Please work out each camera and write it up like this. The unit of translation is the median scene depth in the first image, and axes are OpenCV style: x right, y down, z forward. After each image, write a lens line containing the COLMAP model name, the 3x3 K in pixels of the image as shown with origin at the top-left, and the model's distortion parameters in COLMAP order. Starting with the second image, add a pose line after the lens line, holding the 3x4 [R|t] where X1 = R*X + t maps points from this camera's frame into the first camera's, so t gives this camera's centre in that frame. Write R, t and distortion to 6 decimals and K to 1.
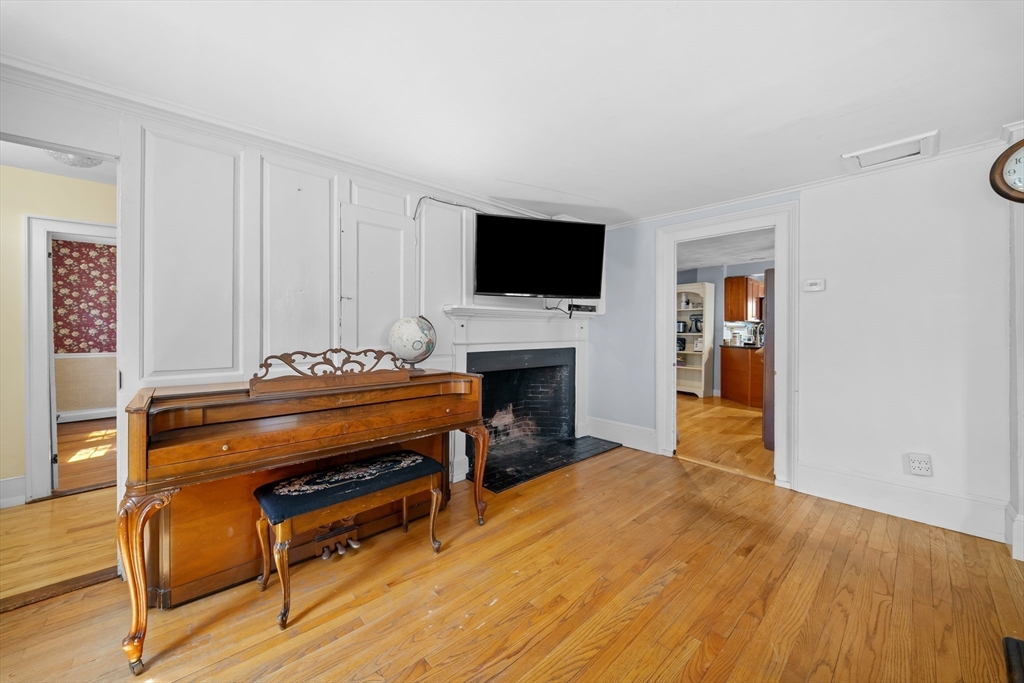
lens RADIAL K [[365.3, 0, 518.9], [0, 365.3, 333.8], [0, 0, 1]] dist [-0.002228, -0.002040]
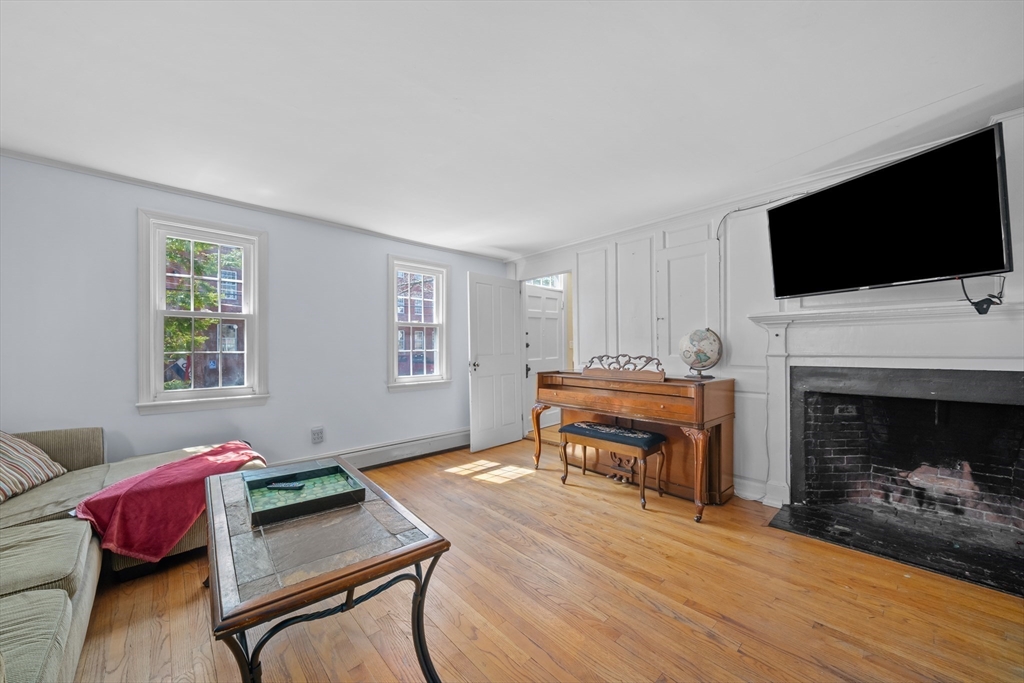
lens RADIAL K [[365.3, 0, 502.1], [0, 365.3, 340.7], [0, 0, 1]] dist [-0.002228, -0.002040]
pose [[0.036679, -0.001293, -0.999326, 0.963356], [-0.001752, 0.999998, -0.001358, -0.013180], [0.999326, 0.001800, 0.036677, 0.381646]]
